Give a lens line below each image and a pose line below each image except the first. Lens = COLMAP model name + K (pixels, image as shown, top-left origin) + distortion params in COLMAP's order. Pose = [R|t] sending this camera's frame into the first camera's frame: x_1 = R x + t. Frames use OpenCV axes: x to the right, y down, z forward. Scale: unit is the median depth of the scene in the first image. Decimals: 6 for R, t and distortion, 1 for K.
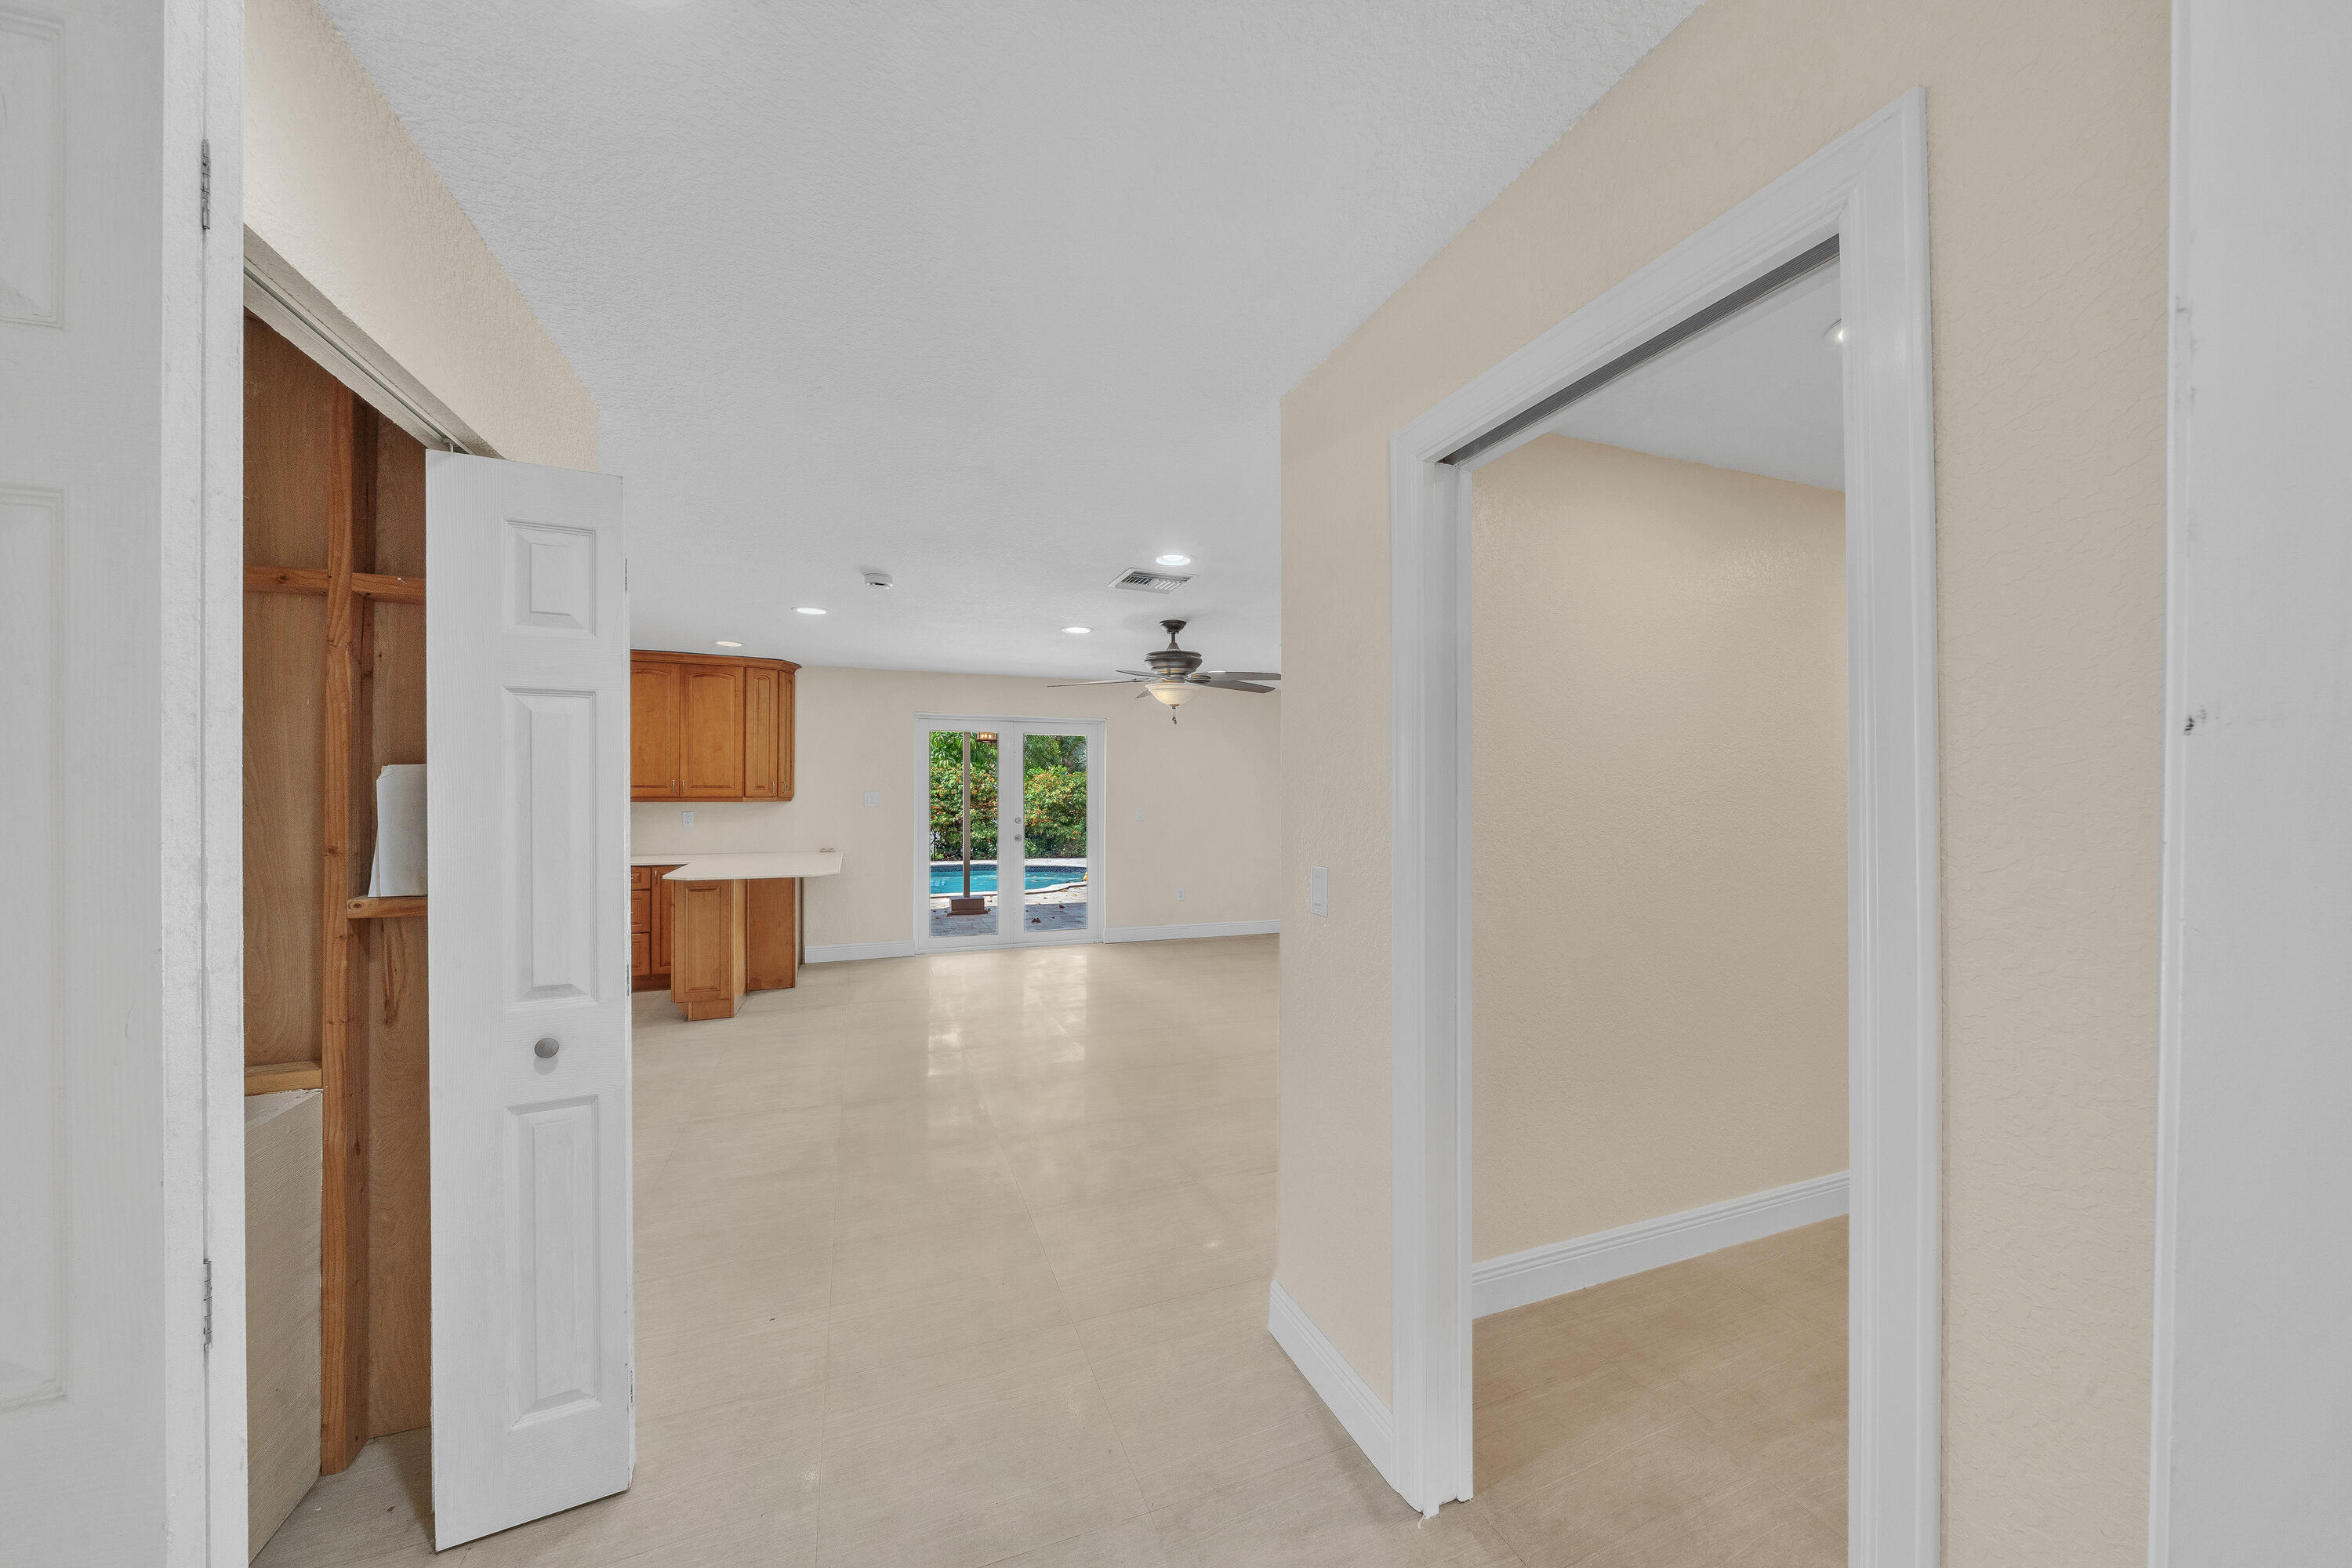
lens RADIAL K [[803.3, 0, 1173.6], [0, 803.3, 791.7], [0, 0, 1]] dist [-0.001961, -0.000114]
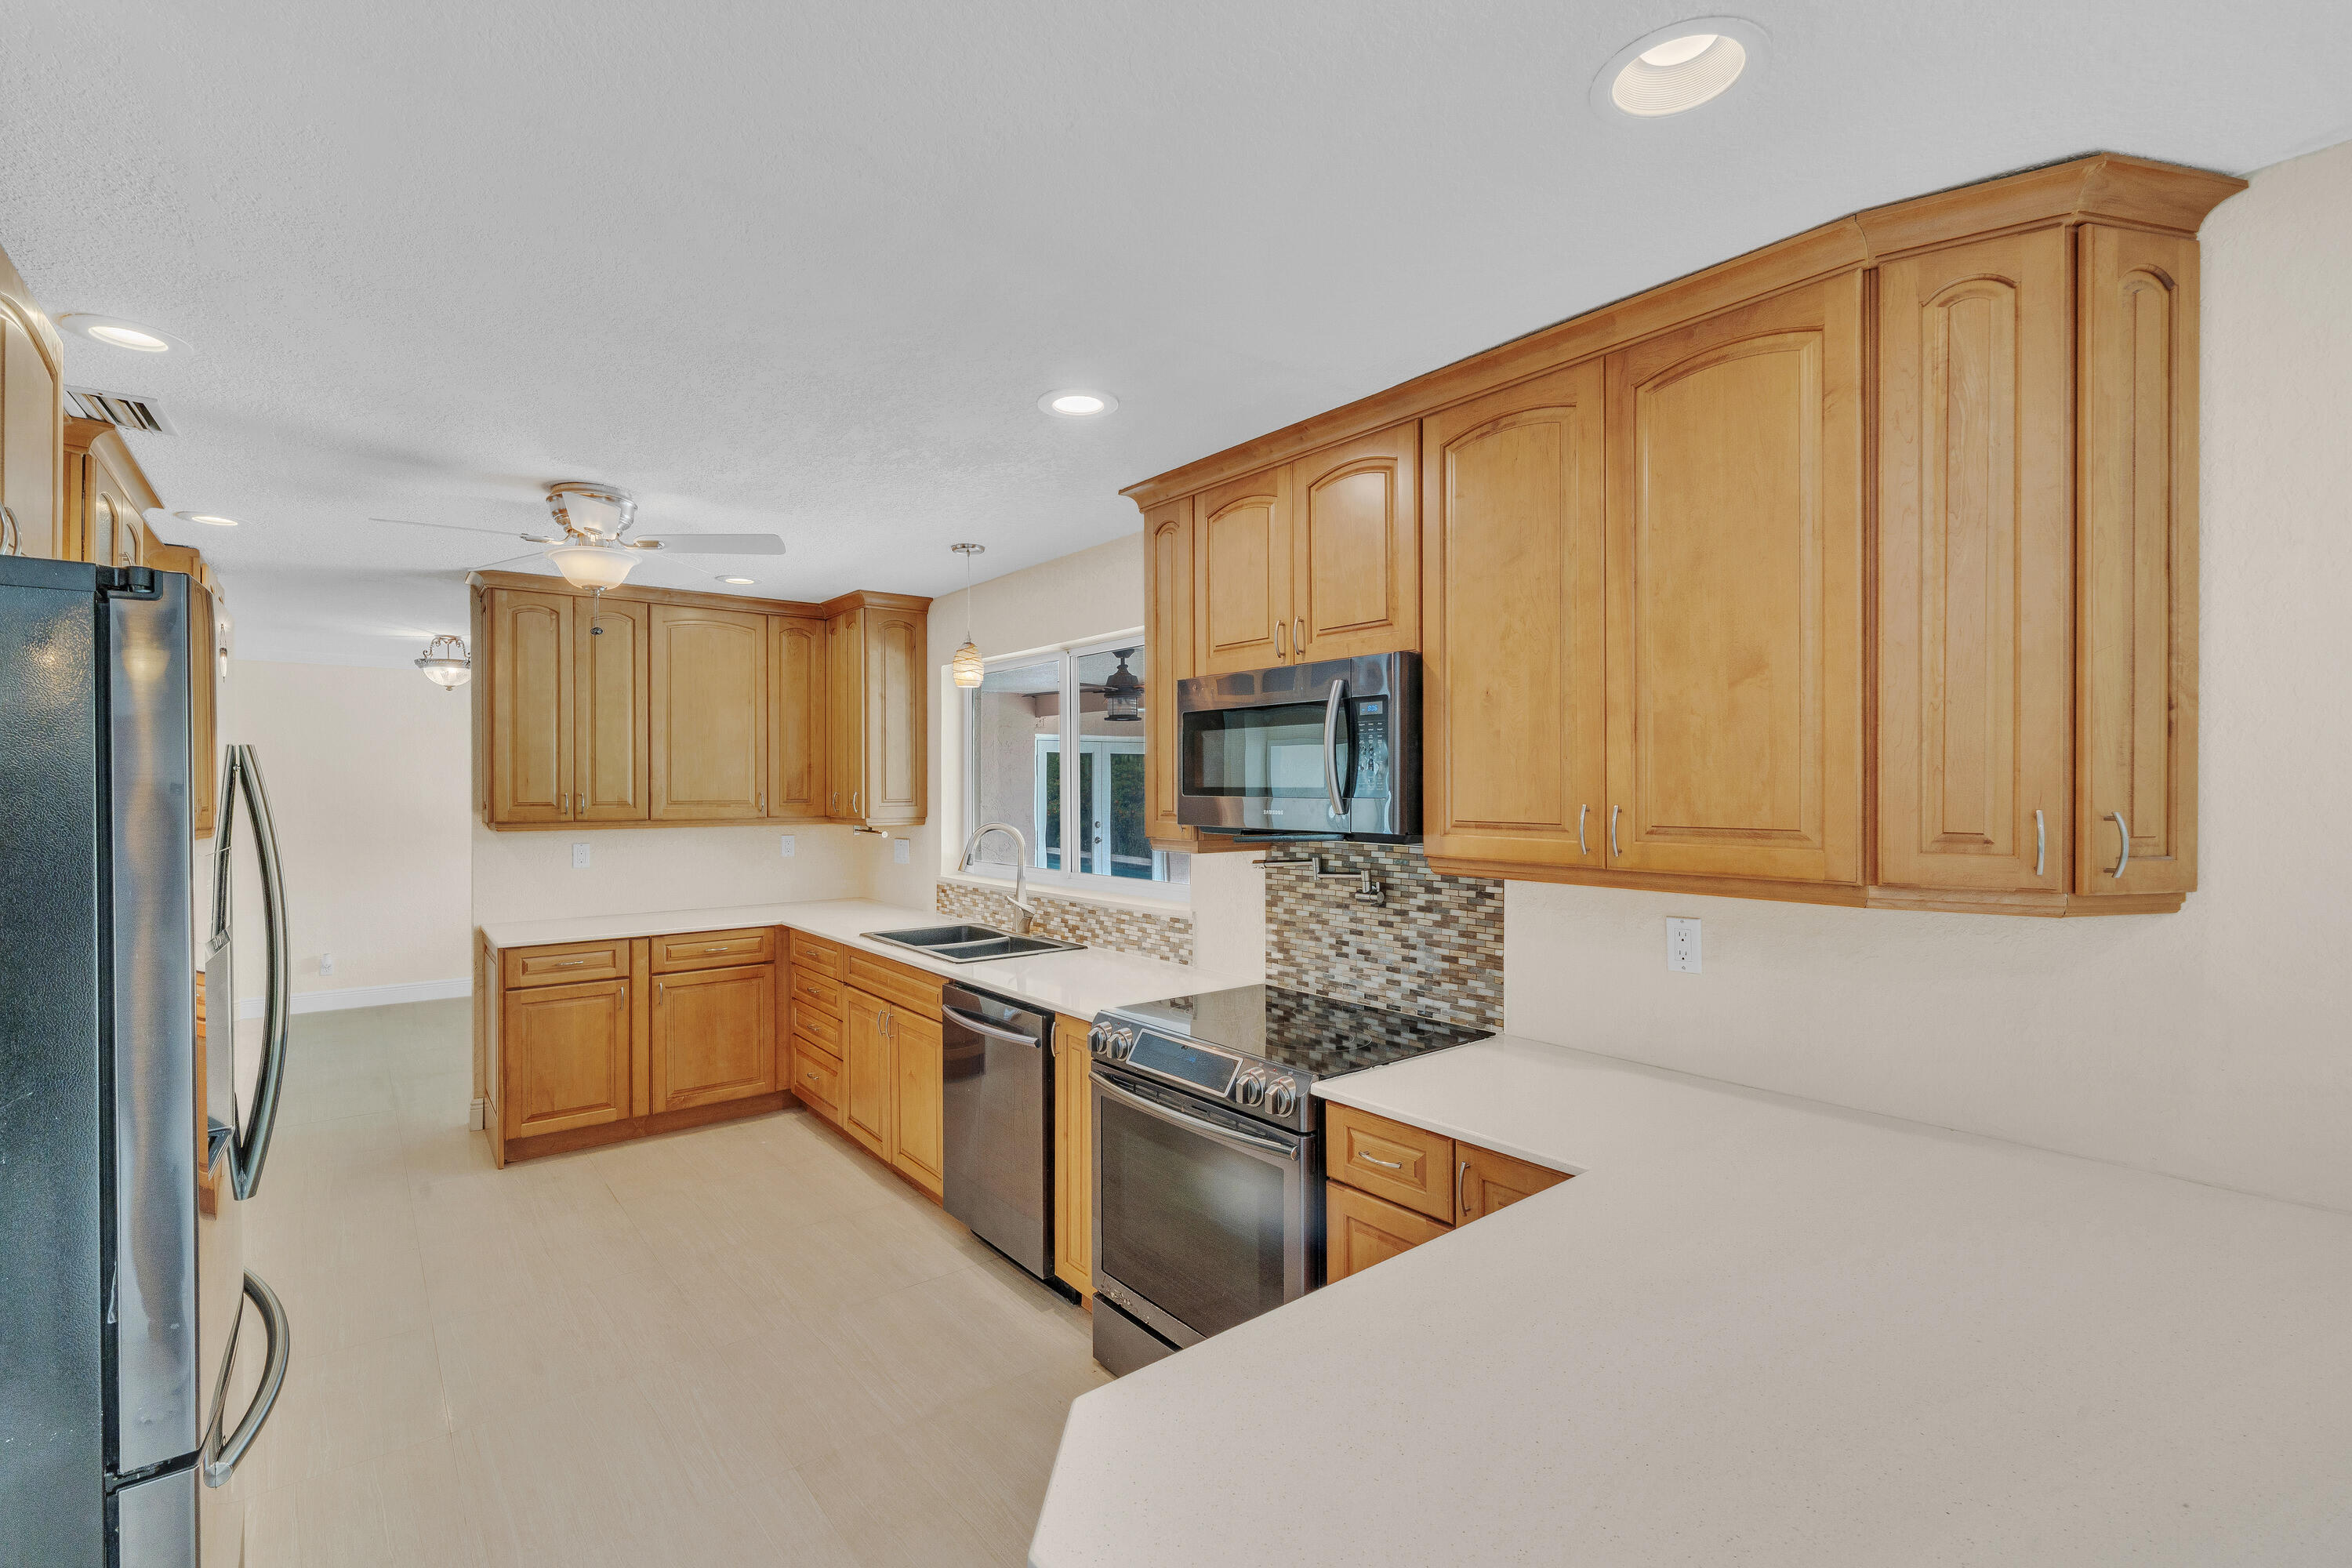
lens RADIAL K [[1035.7, 0, 1111.1], [0, 1035.7, 787.3], [0, 0, 1]] dist [0.000862, 0.000221]
pose [[0.271478, -0.003873, -0.962437, -0.329688], [0.000674, 0.999992, -0.003834, -0.018451], [0.962444, 0.000393, 0.271479, 0.739084]]
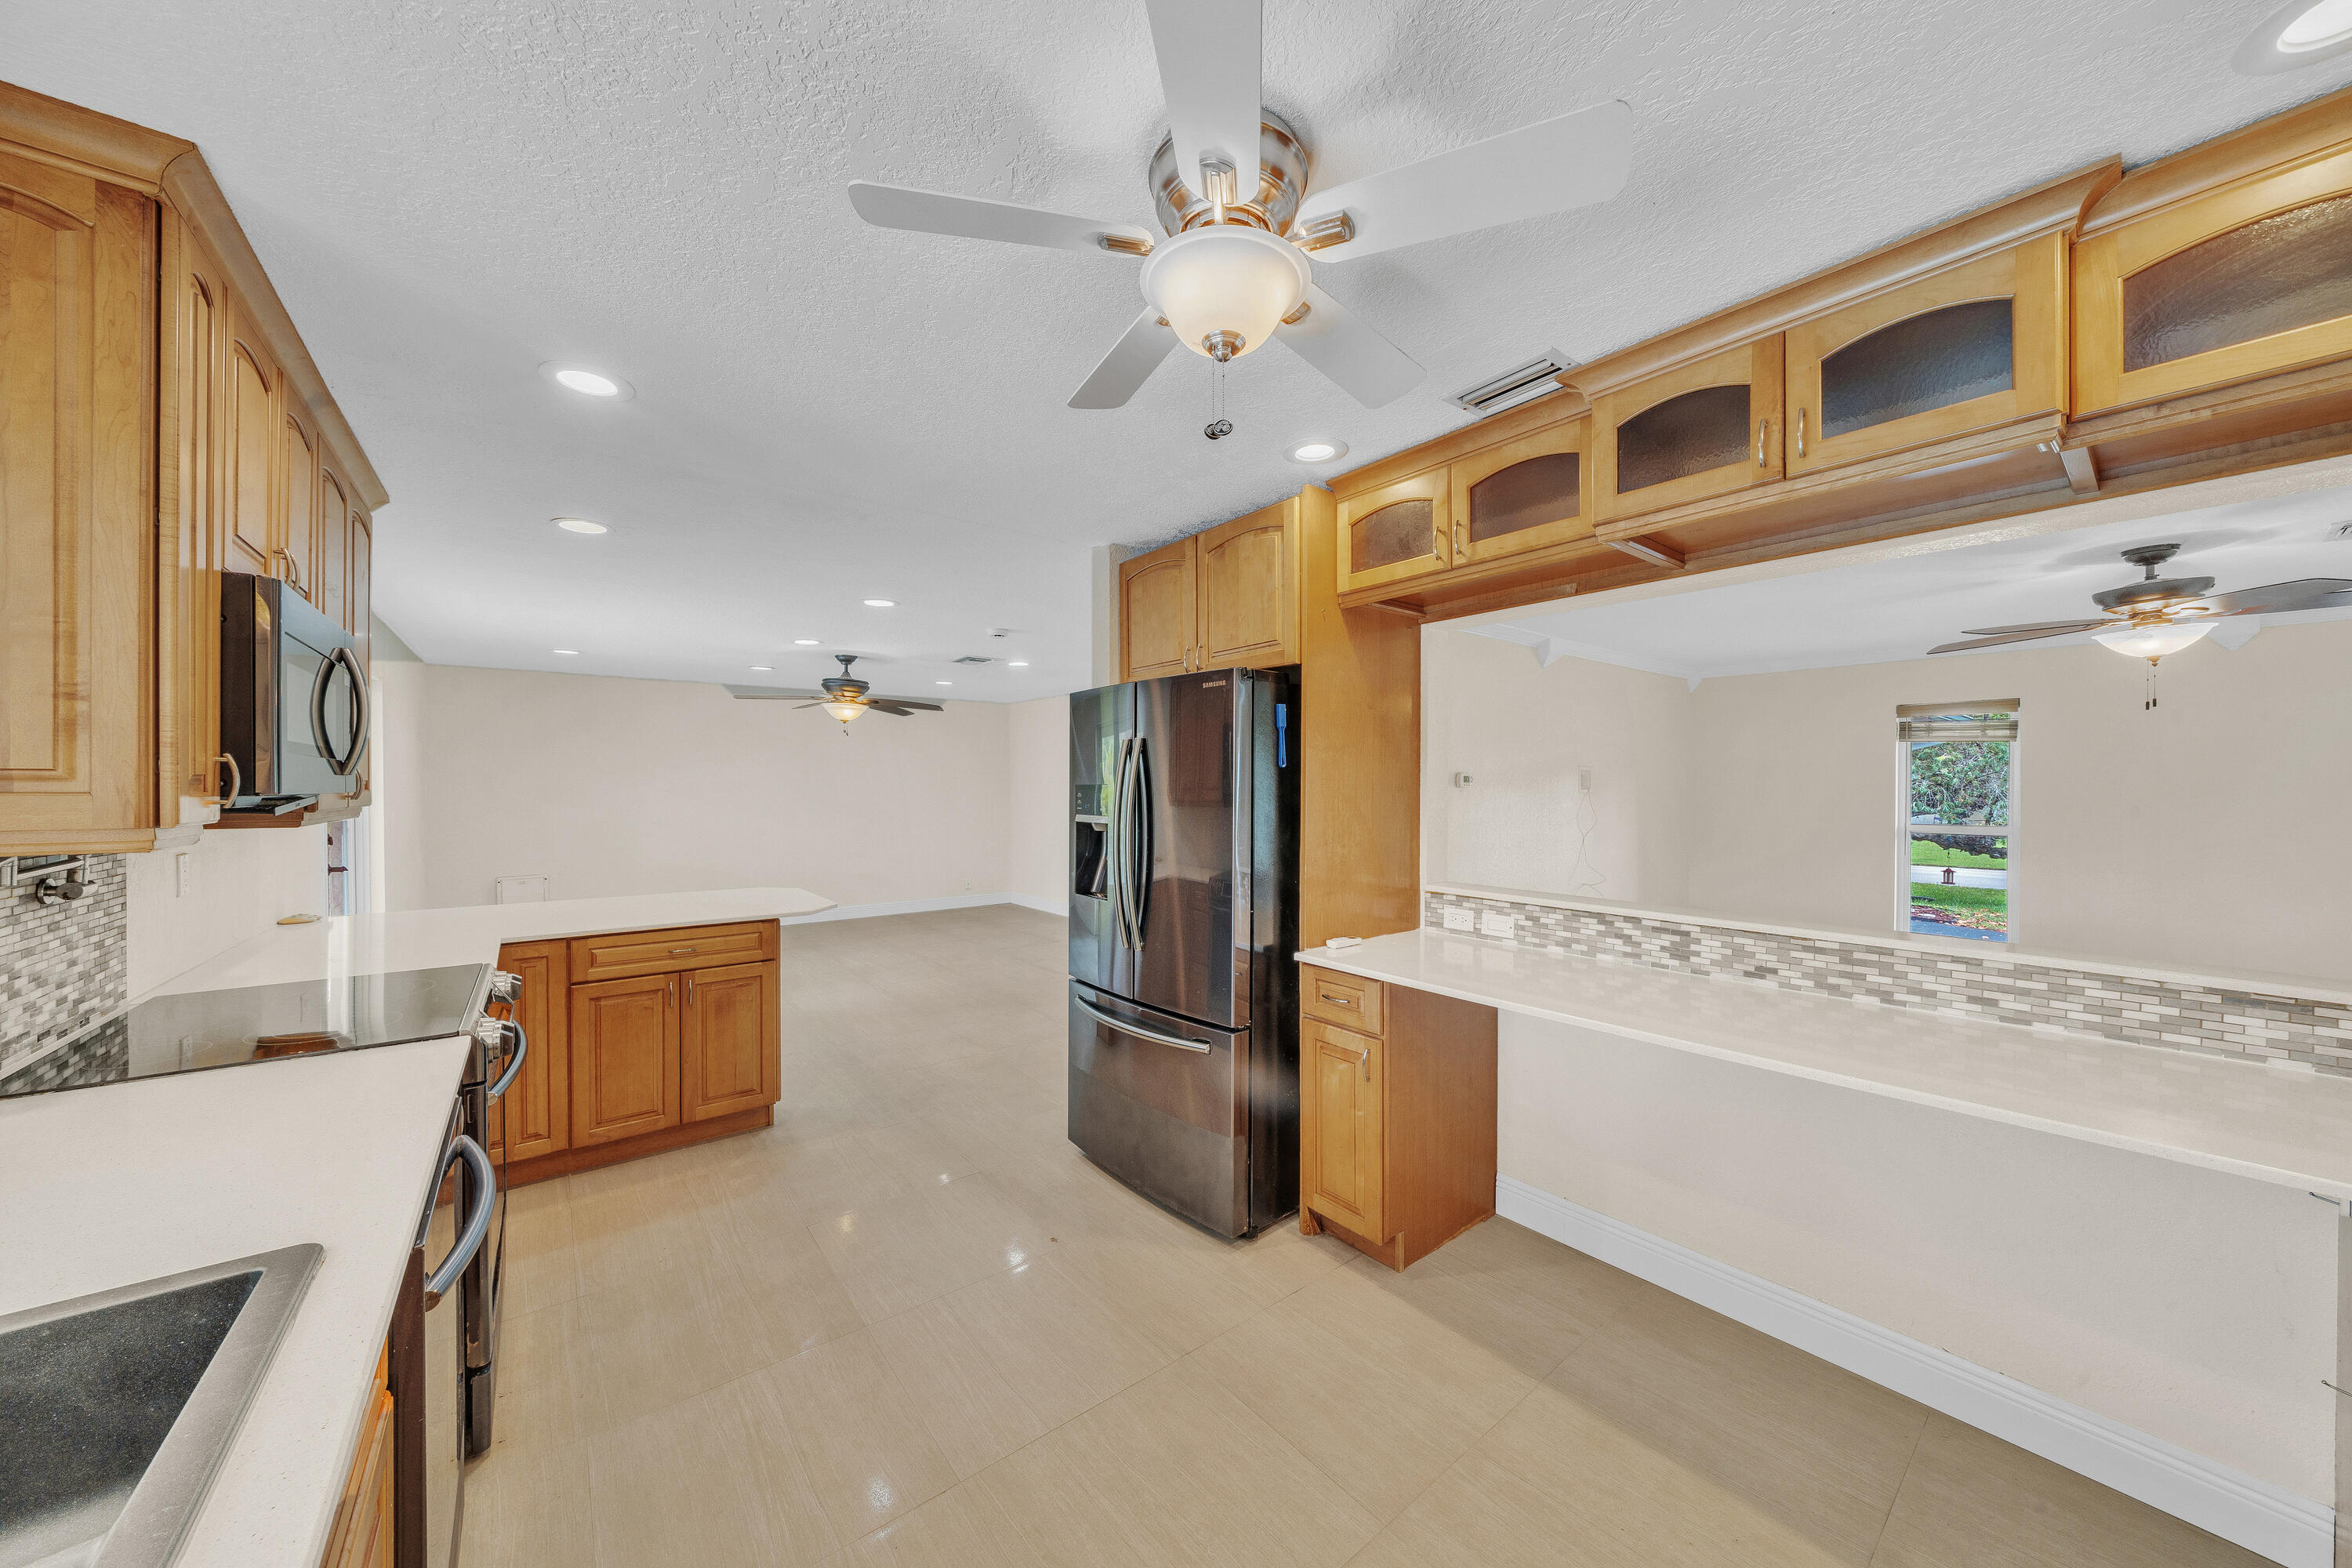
lens RADIAL K [[800.5, 0, 1173.7], [0, 800.5, 786.4], [0, 0, 1]] dist [-0.008112, -0.000120]
pose [[-0.293688, -0.004834, 0.955889, -1.102887], [0.002360, 0.999980, 0.005782, -0.006796], [-0.955898, 0.003954, -0.293671, 0.702692]]
